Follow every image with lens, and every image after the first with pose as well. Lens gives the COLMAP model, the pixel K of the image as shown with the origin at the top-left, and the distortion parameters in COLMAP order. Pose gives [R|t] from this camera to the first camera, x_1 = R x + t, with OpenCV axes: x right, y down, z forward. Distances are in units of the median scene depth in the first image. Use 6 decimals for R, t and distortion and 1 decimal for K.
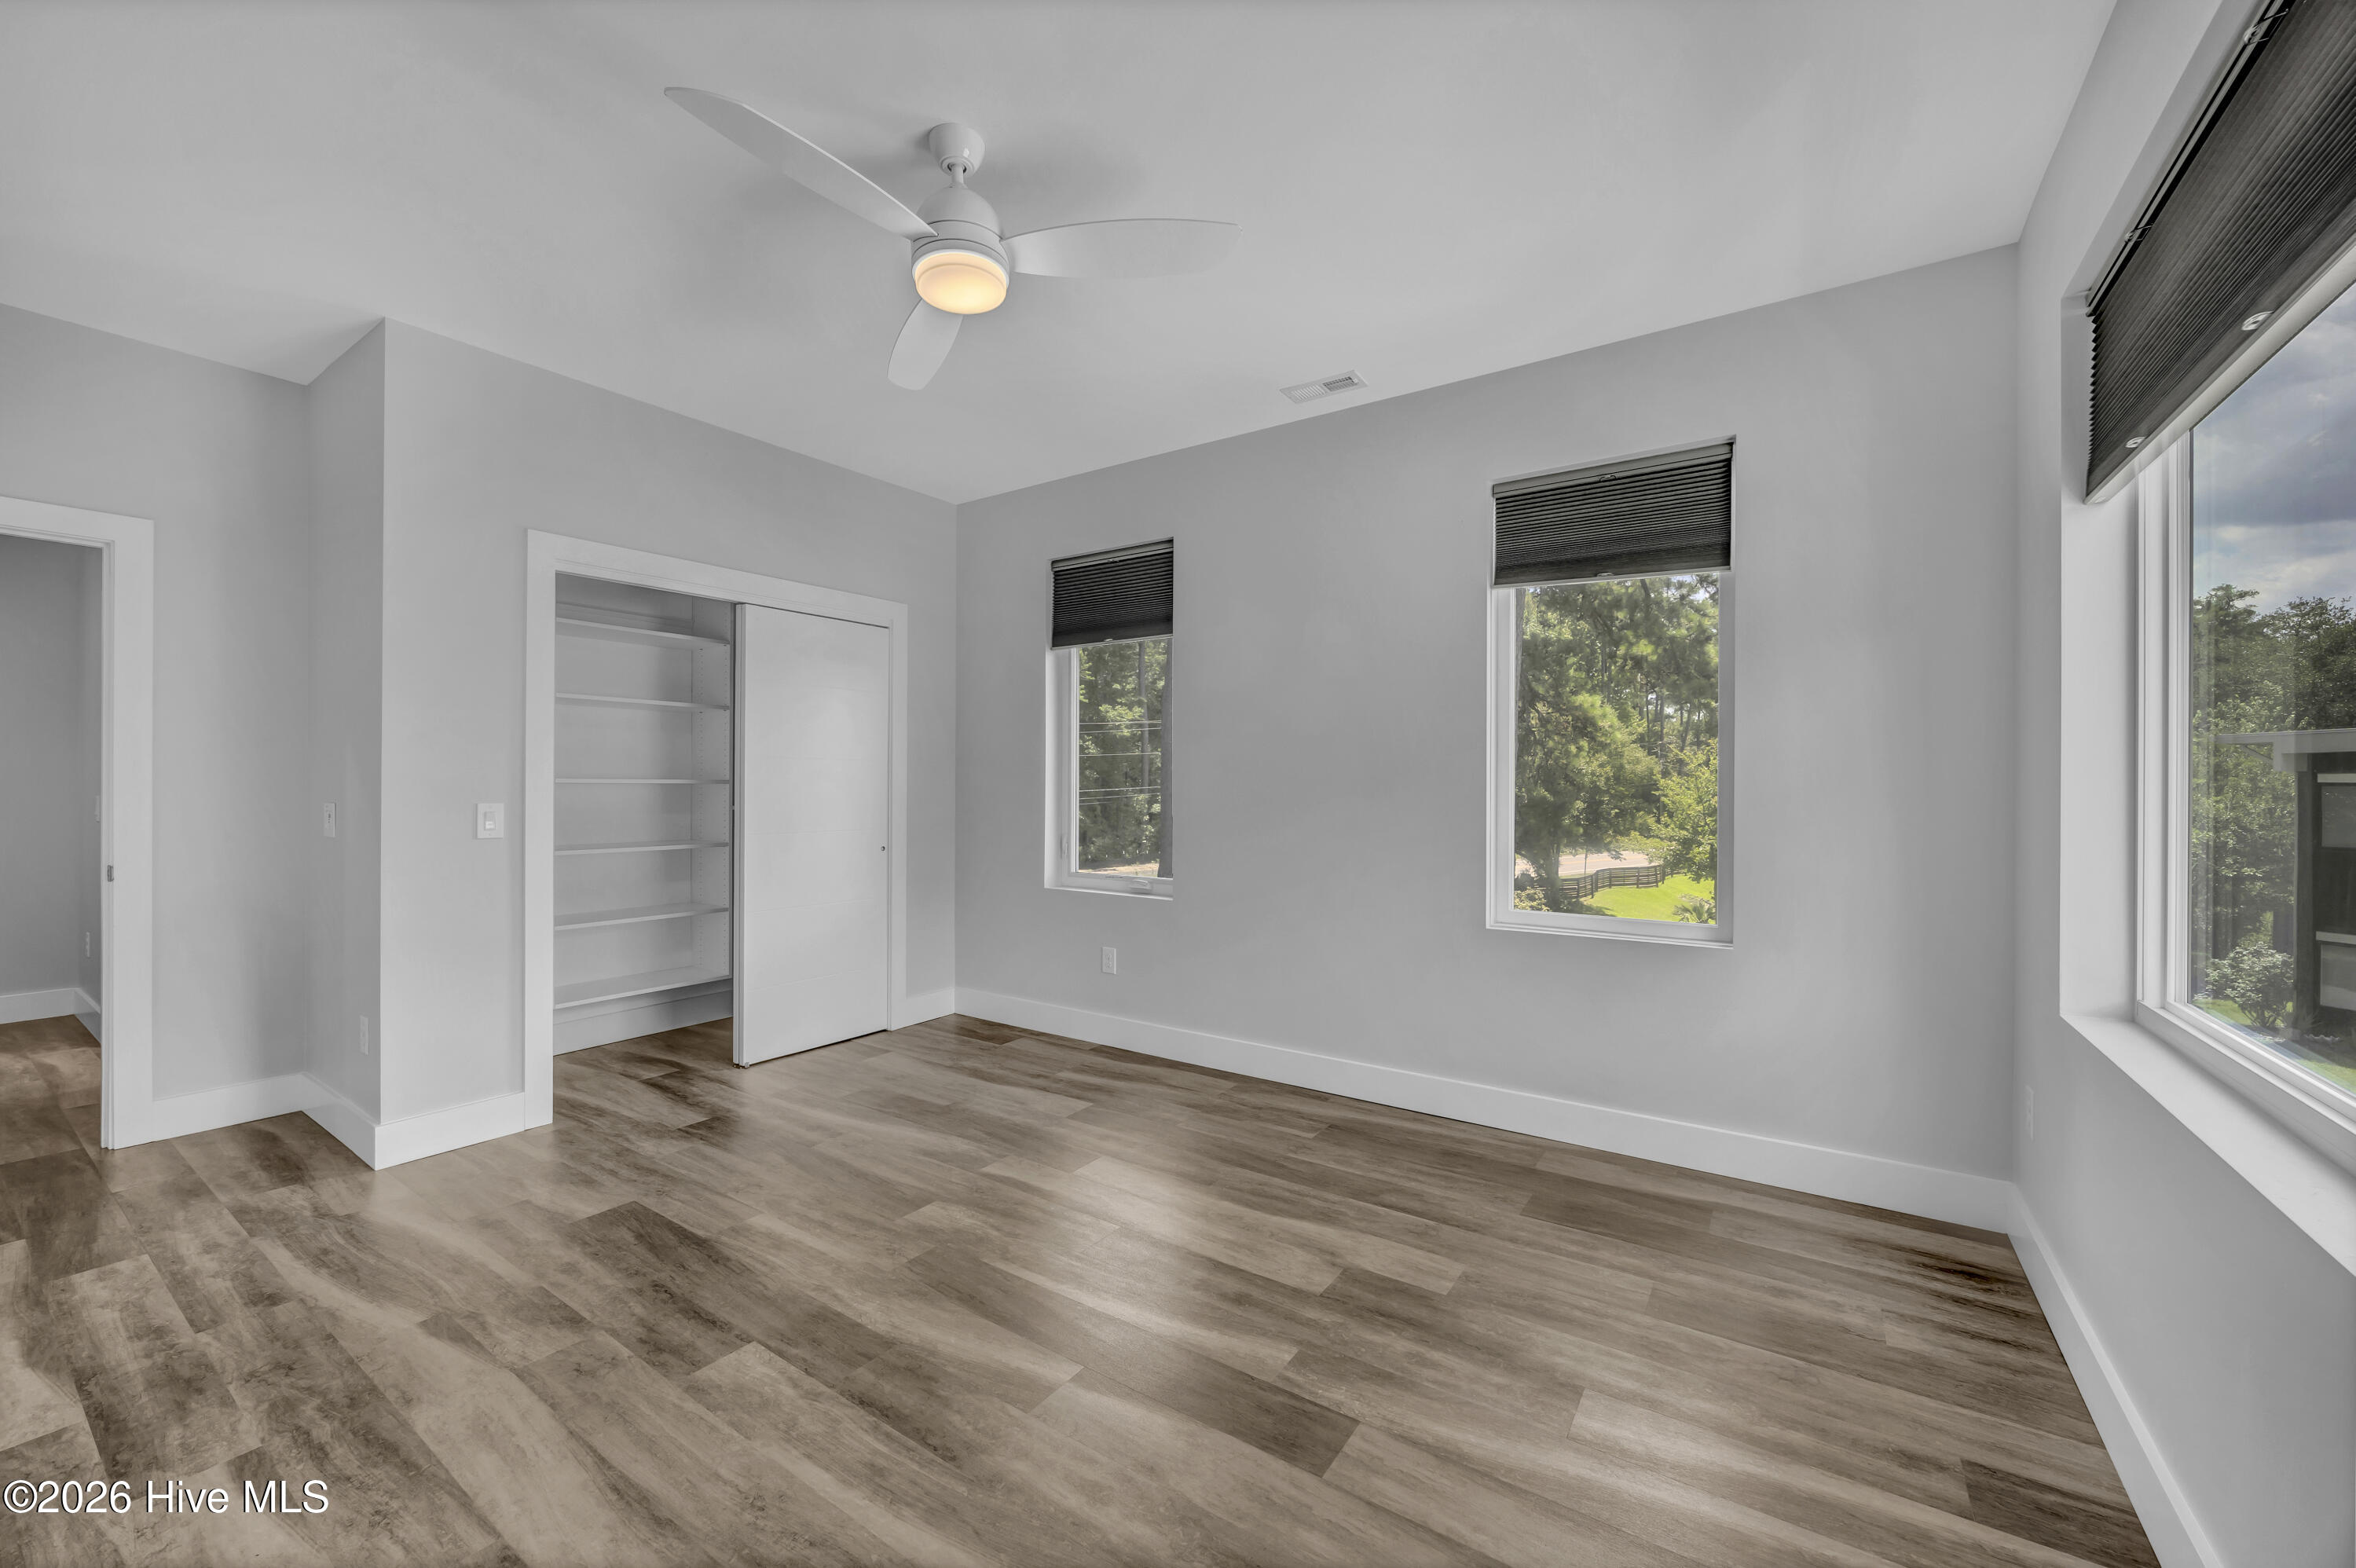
lens RADIAL K [[902.5, 0, 1185.7], [0, 902.5, 787.4], [0, 0, 1]] dist [-0.001614, -0.000672]
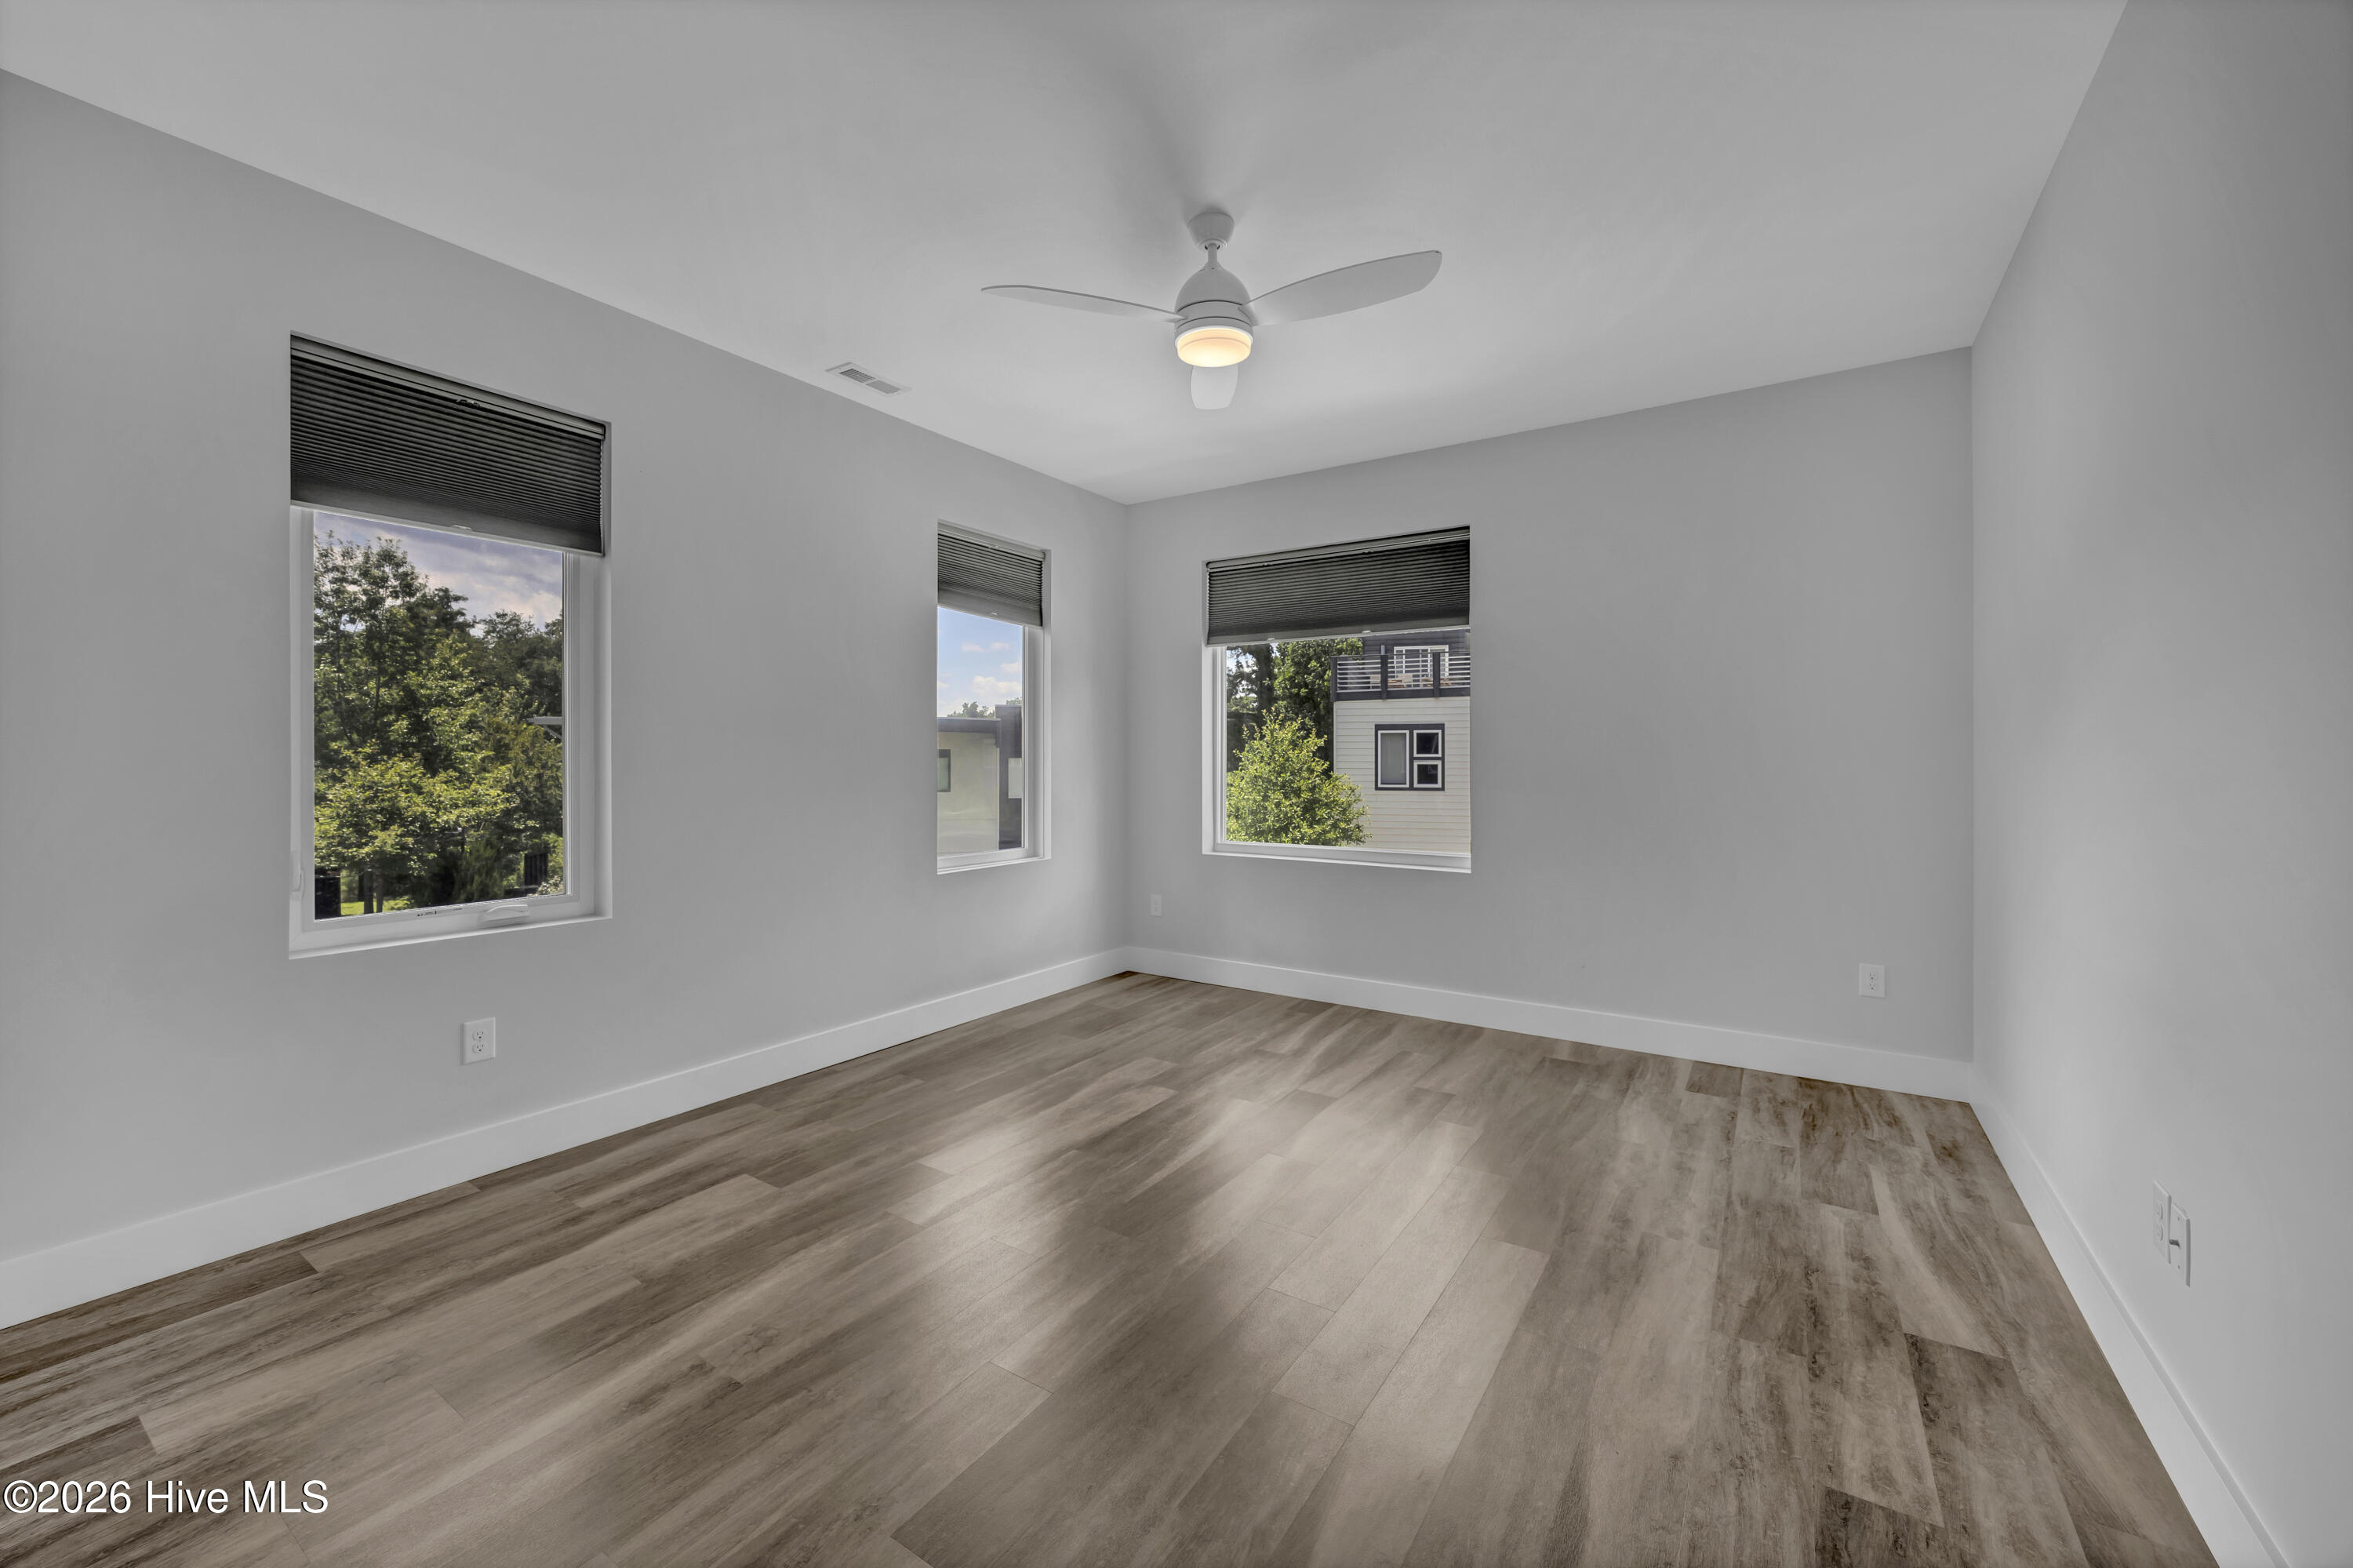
lens RADIAL K [[901.4, 0, 1182.5], [0, 901.4, 766.5], [0, 0, 1]] dist [-0.001614, -0.000672]
pose [[-0.003649, -0.010845, 0.999935, -0.875650], [0.001261, 0.999940, 0.010850, -0.007388], [-0.999993, 0.001301, -0.003635, 0.628523]]
